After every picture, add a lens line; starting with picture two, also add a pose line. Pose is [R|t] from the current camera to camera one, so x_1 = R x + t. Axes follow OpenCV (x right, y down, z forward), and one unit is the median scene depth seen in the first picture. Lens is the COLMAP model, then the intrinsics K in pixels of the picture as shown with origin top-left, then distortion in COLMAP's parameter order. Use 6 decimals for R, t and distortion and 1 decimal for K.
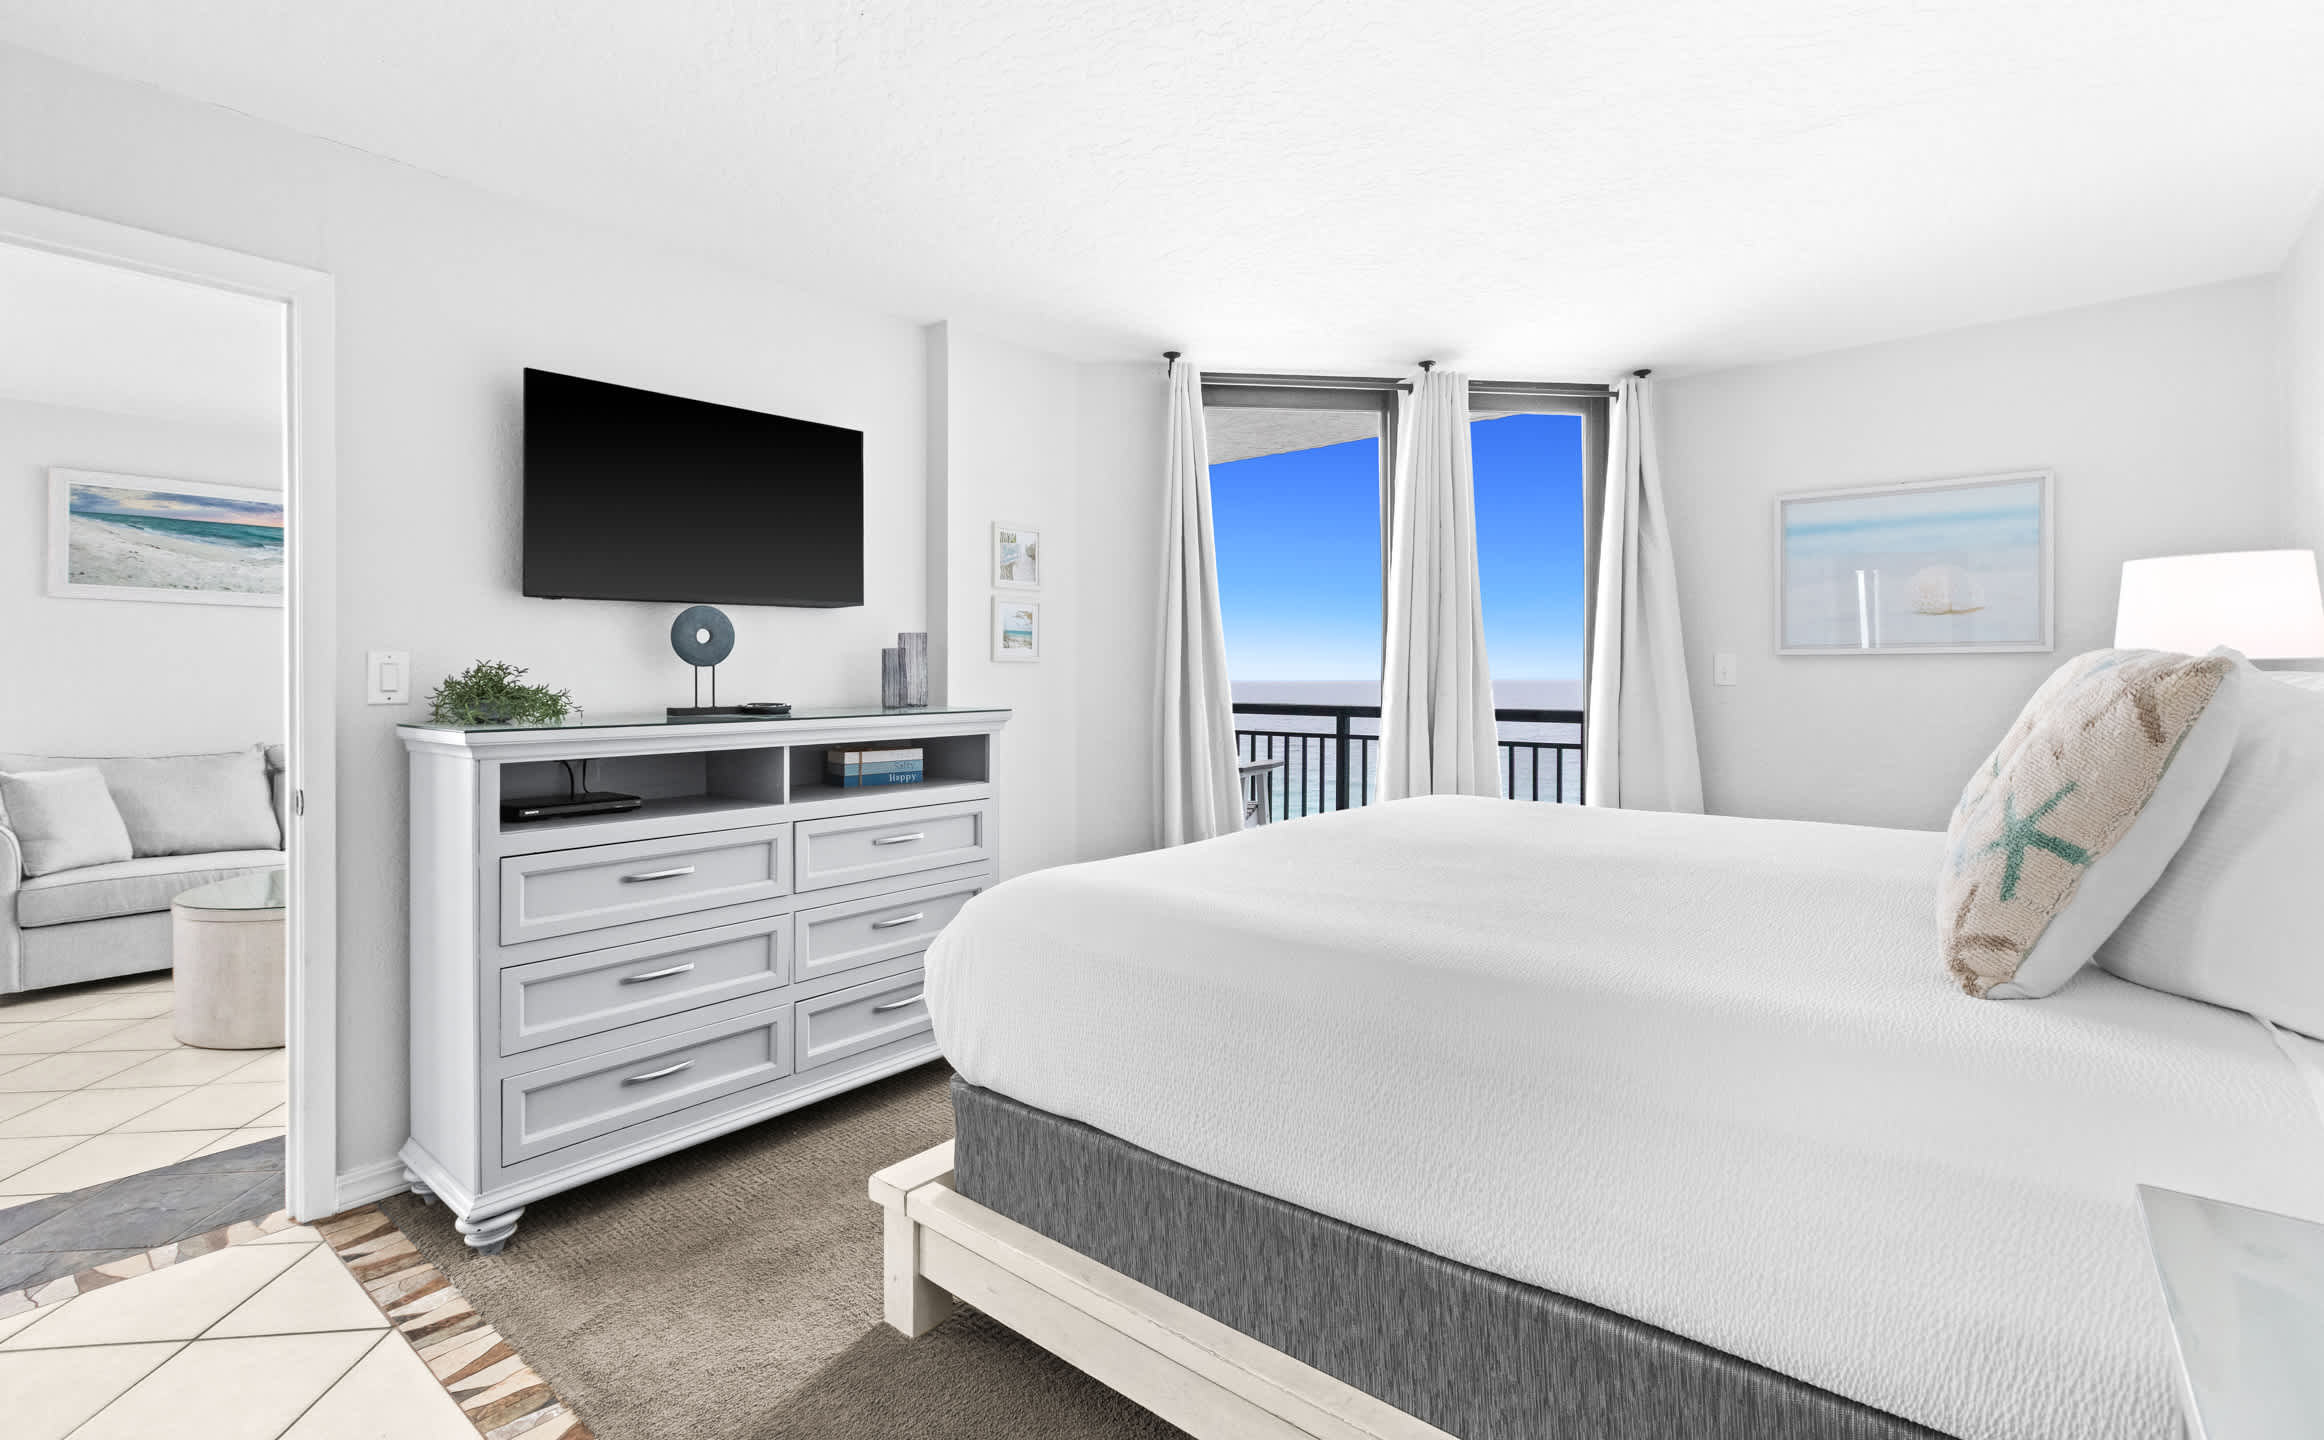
lens RADIAL K [[1064.2, 0, 1151.9], [0, 1064.2, 692.0], [0, 0, 1]] dist [-0.002533, 0.001196]
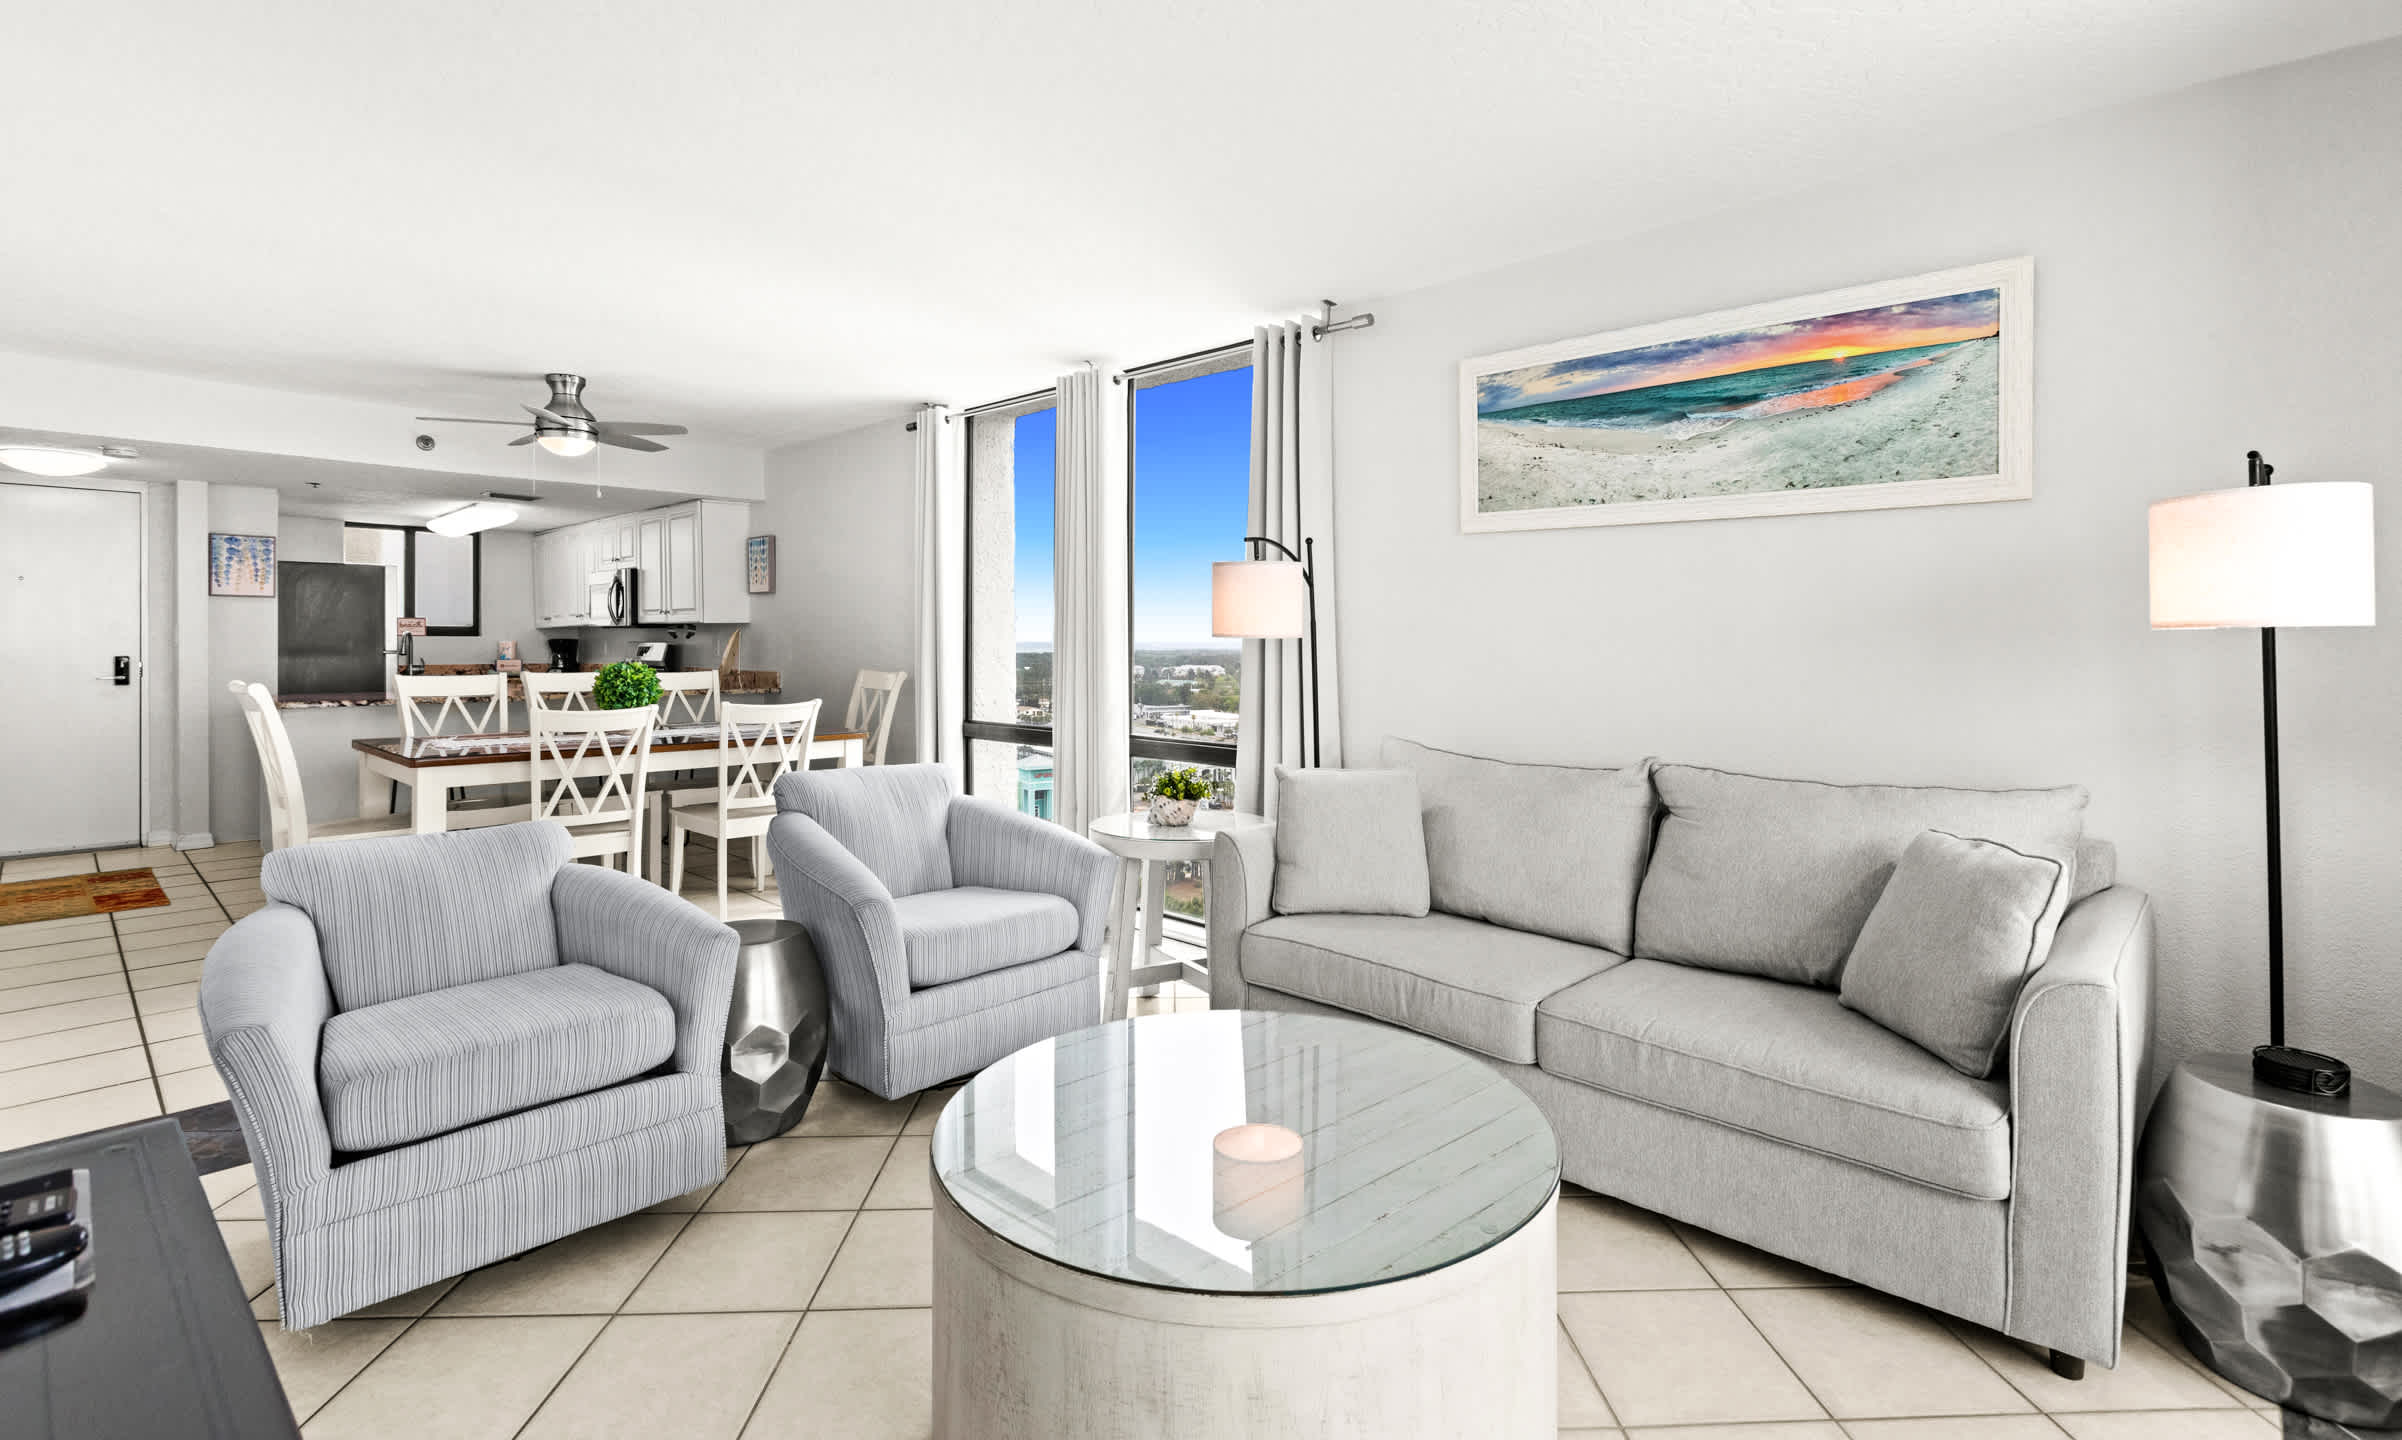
lens RADIAL K [[1086.8, 0, 1252.9], [0, 1086.8, 645.5], [0, 0, 1]] dist [-0.012556, 0.002877]
pose [[-0.034951, 0.013785, -0.999294, -0.259110], [-0.011653, 0.999831, 0.014200, -0.019525], [0.999321, 0.012141, -0.034784, 0.863924]]
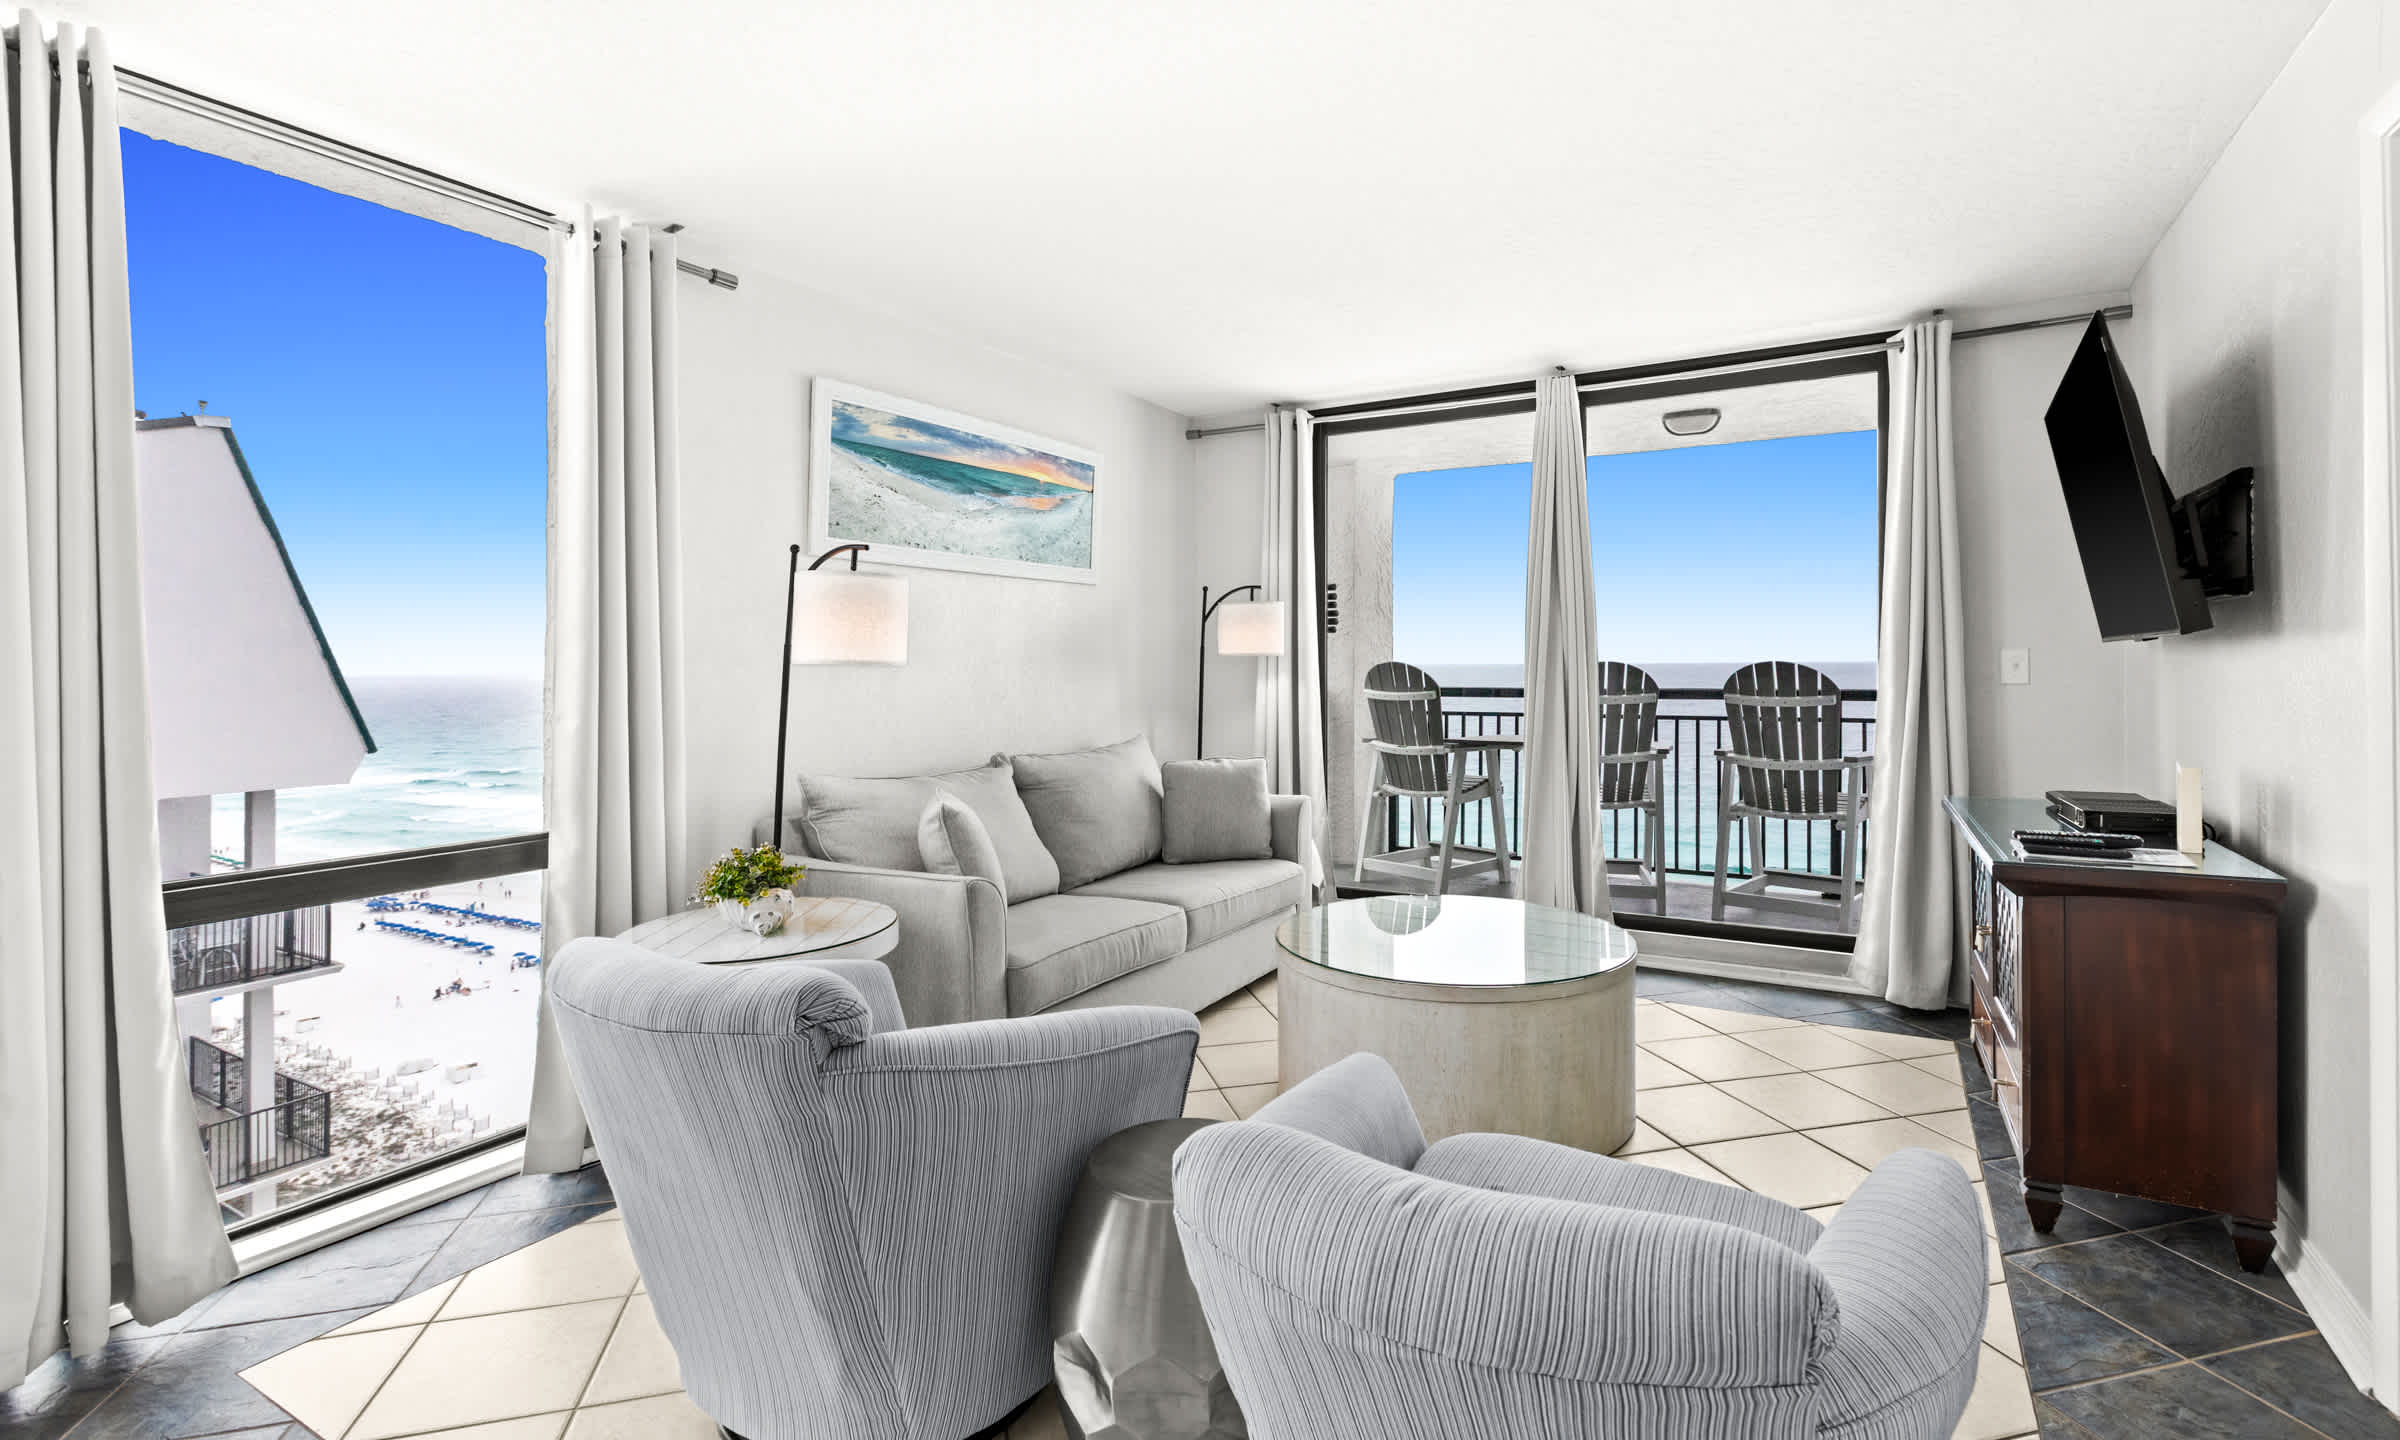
lens RADIAL K [[1085.9, 0, 1193.9], [0, 1085.9, 661.6], [0, 0, 1]] dist [-0.012556, 0.002877]
pose [[0.988938, -0.004733, 0.148252, -0.875218], [0.005905, 0.999955, -0.007470, -0.011330], [-0.148210, 0.008263, 0.988921, 0.235409]]
